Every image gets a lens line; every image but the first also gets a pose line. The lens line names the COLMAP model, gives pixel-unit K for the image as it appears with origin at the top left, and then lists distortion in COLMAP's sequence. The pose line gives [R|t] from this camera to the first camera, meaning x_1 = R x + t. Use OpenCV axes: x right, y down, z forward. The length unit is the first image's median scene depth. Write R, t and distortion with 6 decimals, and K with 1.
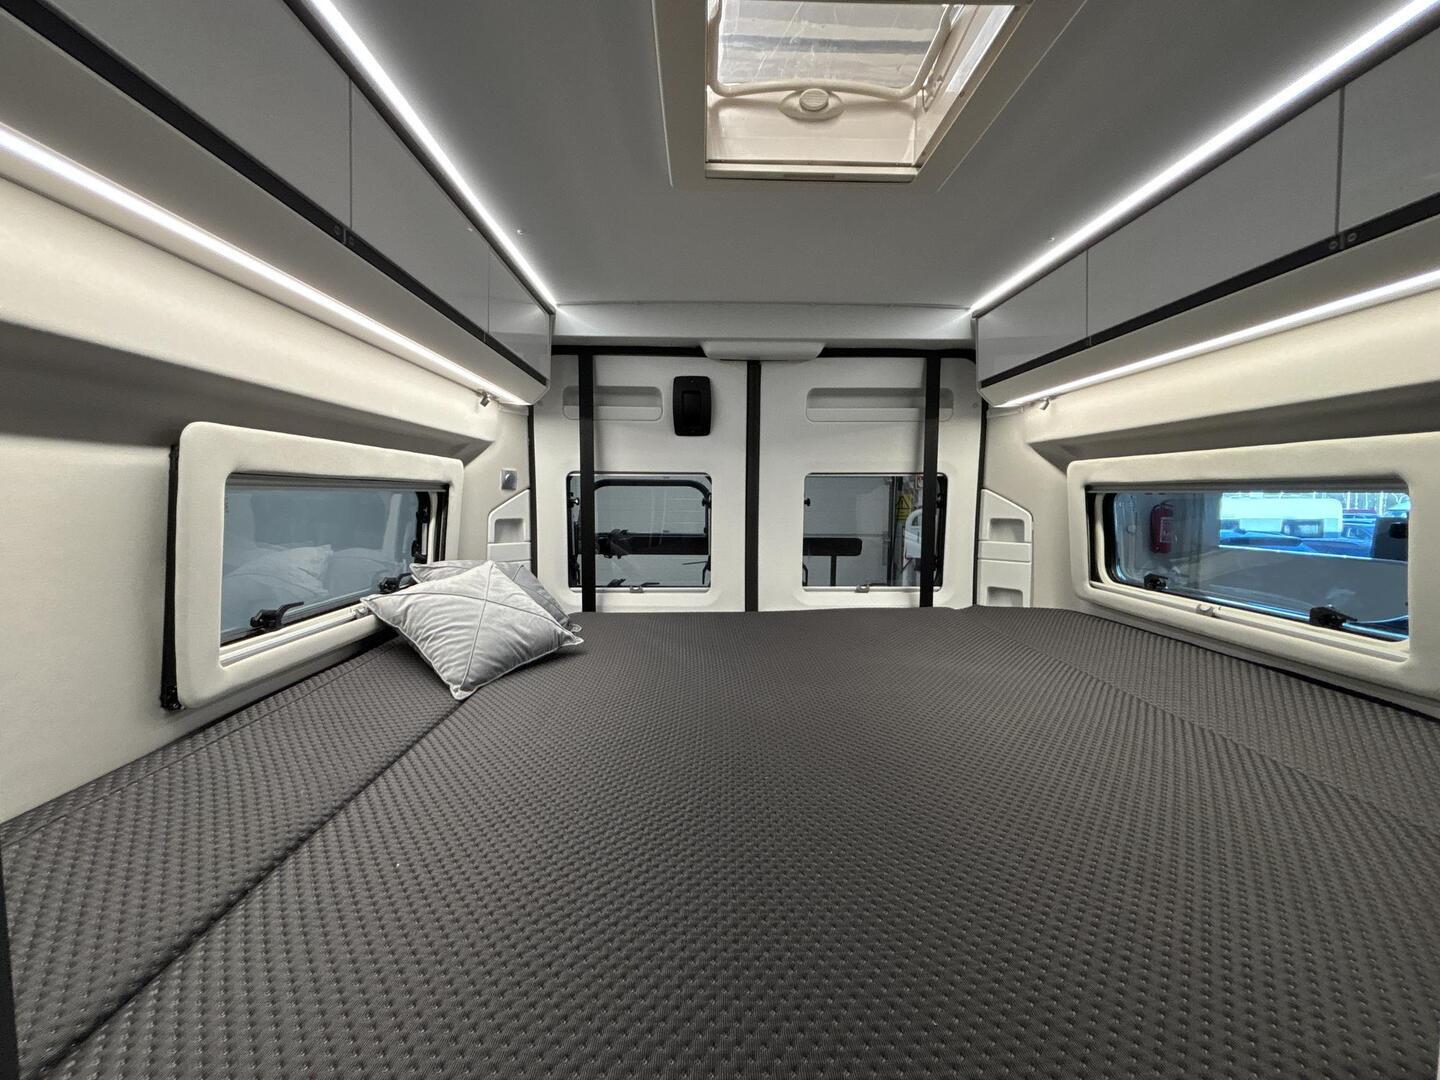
lens RADIAL K [[596.2, 0, 721.5], [0, 596.2, 549.8], [0, 0, 1]] dist [0.002416, -0.001052]
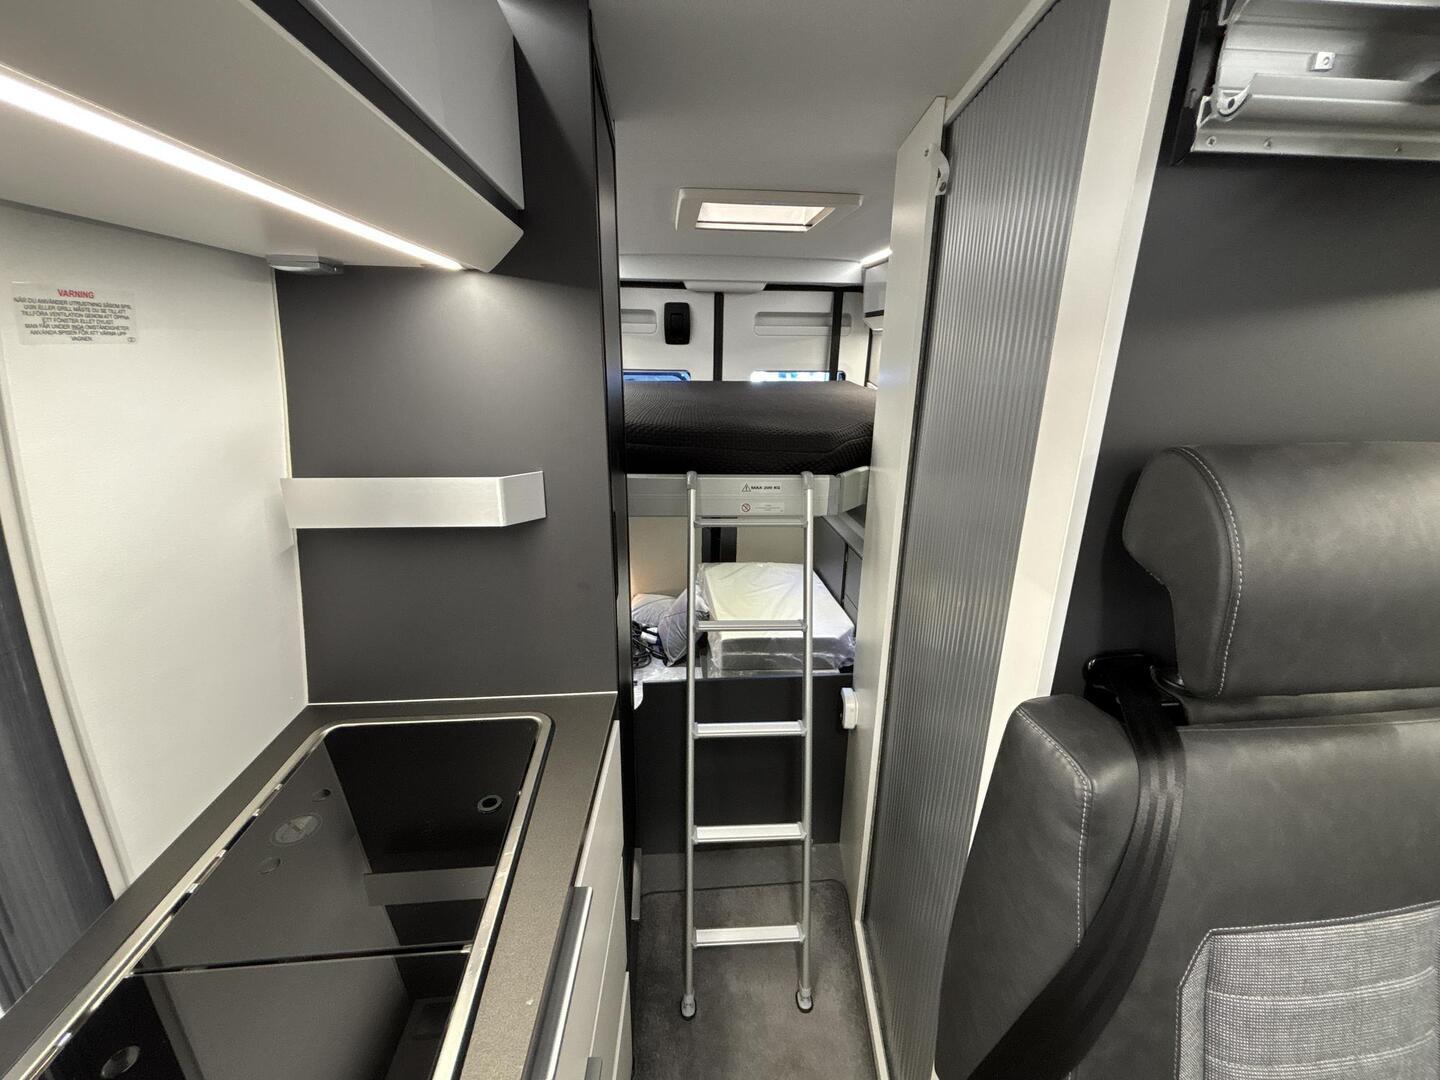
lens RADIAL K [[596.2, 0, 716.2], [0, 596.2, 538.6], [0, 0, 1]] dist [0.002416, -0.001052]
pose [[0.998512, -0.006788, 0.054106, -0.035897], [-0.005080, 0.976327, 0.216238, -0.040265], [-0.054293, -0.216191, 0.974840, -0.562780]]
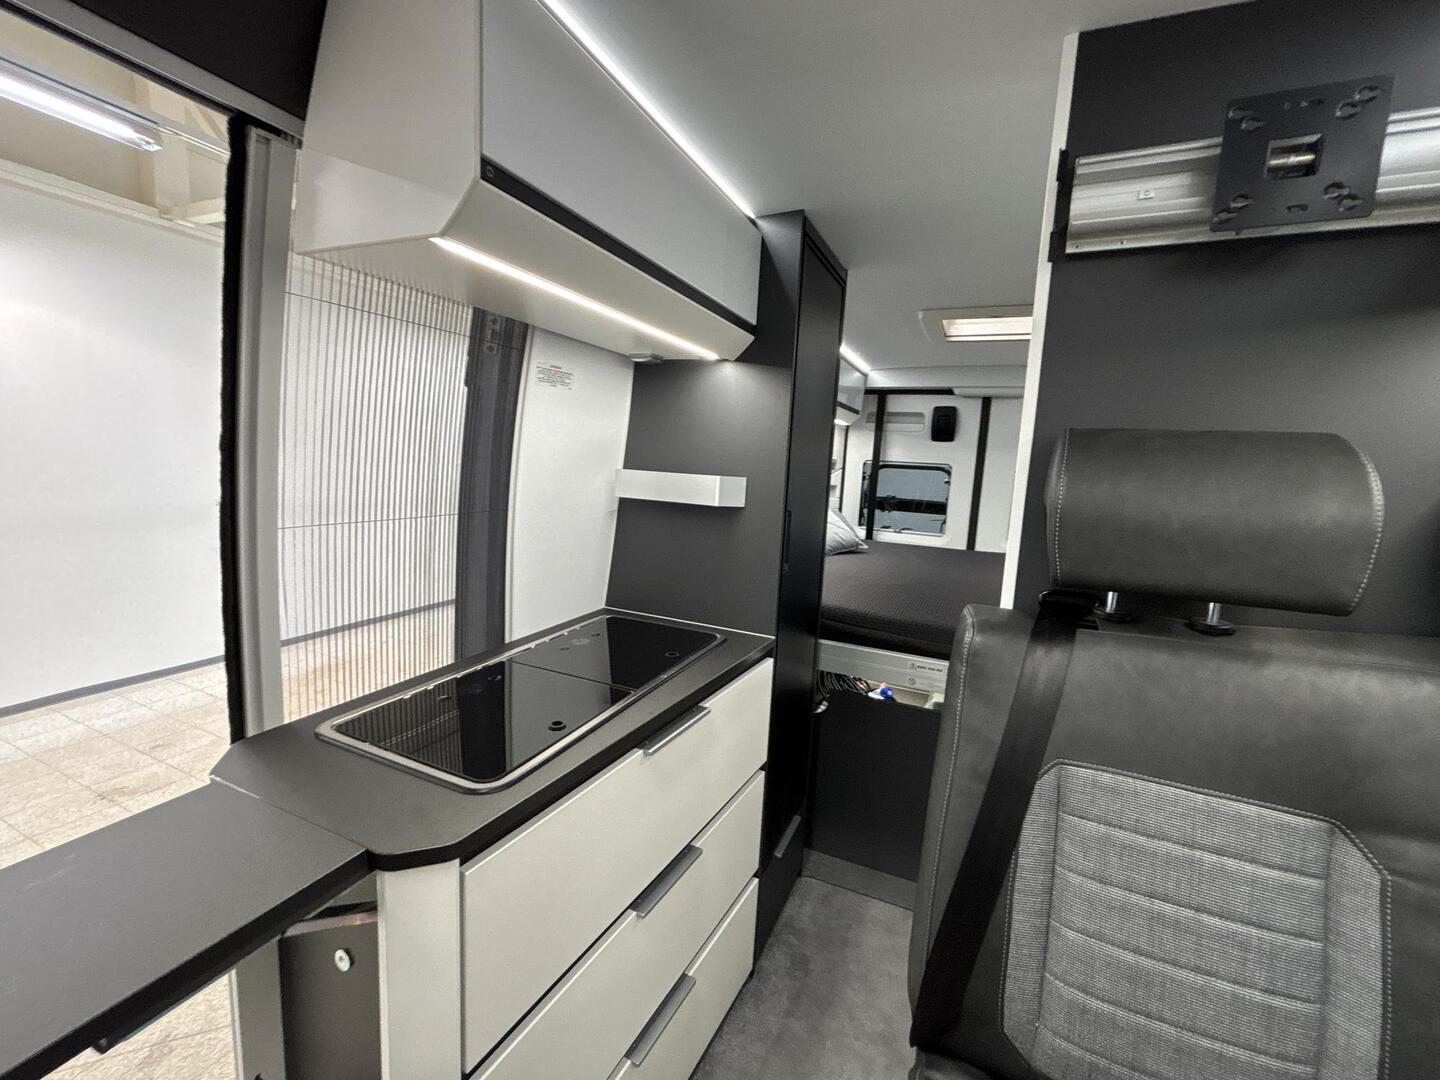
lens RADIAL K [[596.2, 0, 716.8], [0, 596.2, 541.4], [0, 0, 1]] dist [0.002416, -0.001052]
pose [[0.890512, 0.106046, -0.442429, 0.157485], [-0.091282, 0.994327, 0.054601, 0.051278], [0.445709, -0.008237, 0.895140, -0.772765]]
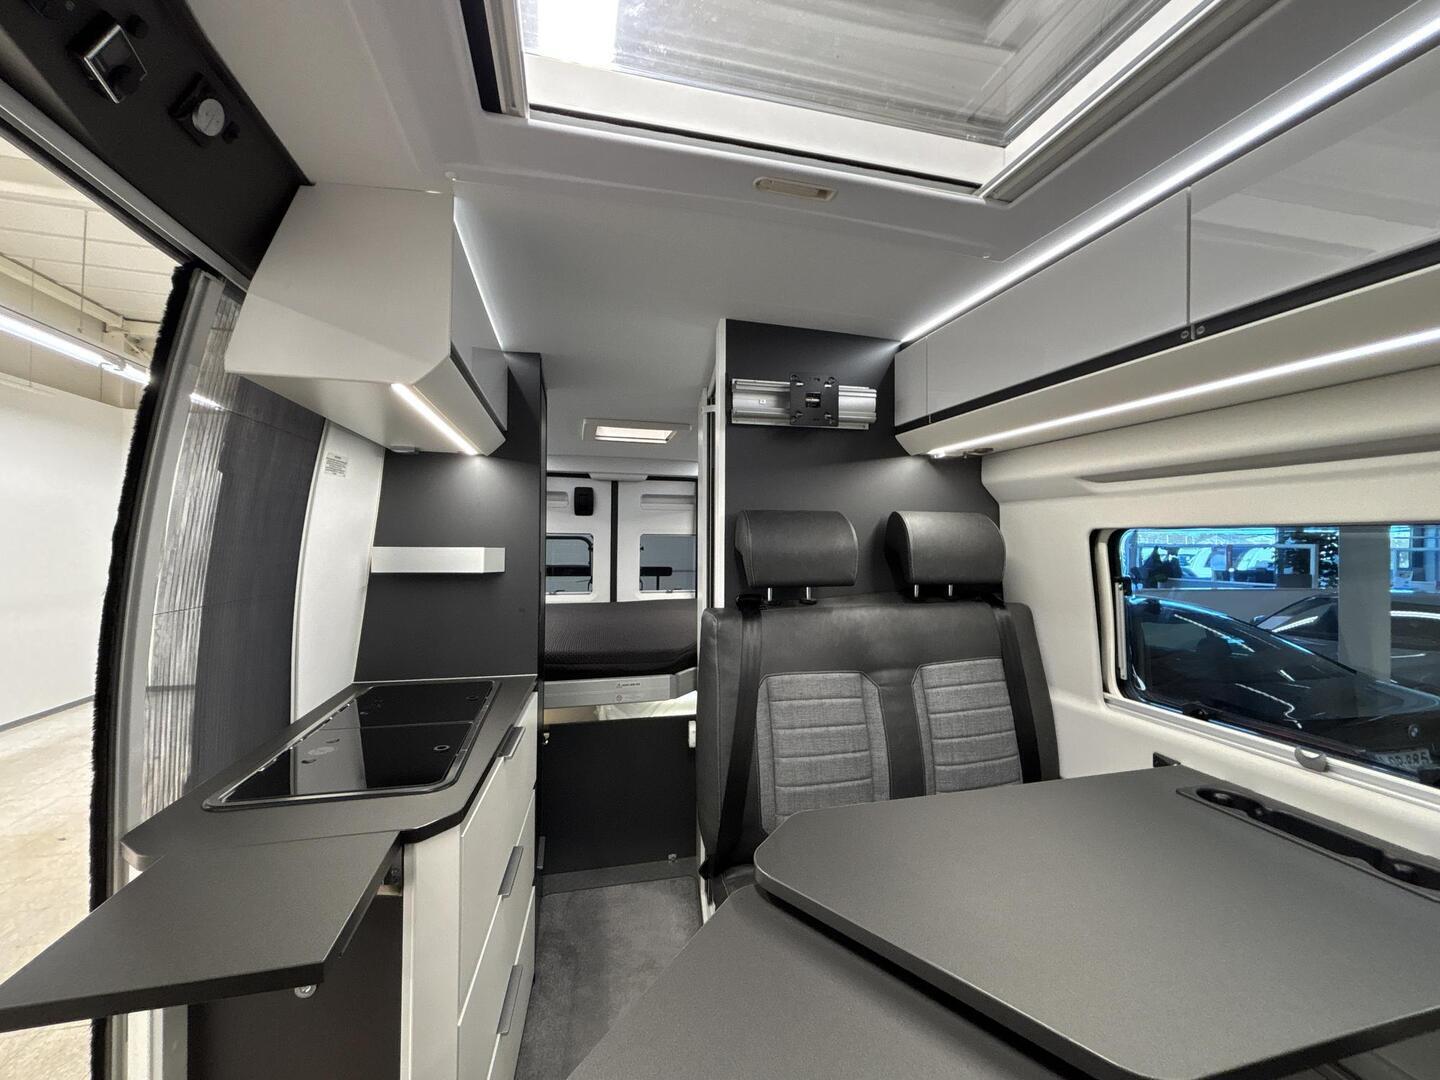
lens RADIAL K [[596.2, 0, 717.2], [0, 596.2, 540.2], [0, 0, 1]] dist [0.002416, -0.001052]
pose [[0.980376, 0.004656, 0.197083, -0.003566], [0.014362, 0.995378, -0.094956, 0.089865], [-0.196614, 0.095923, 0.975777, -1.060026]]
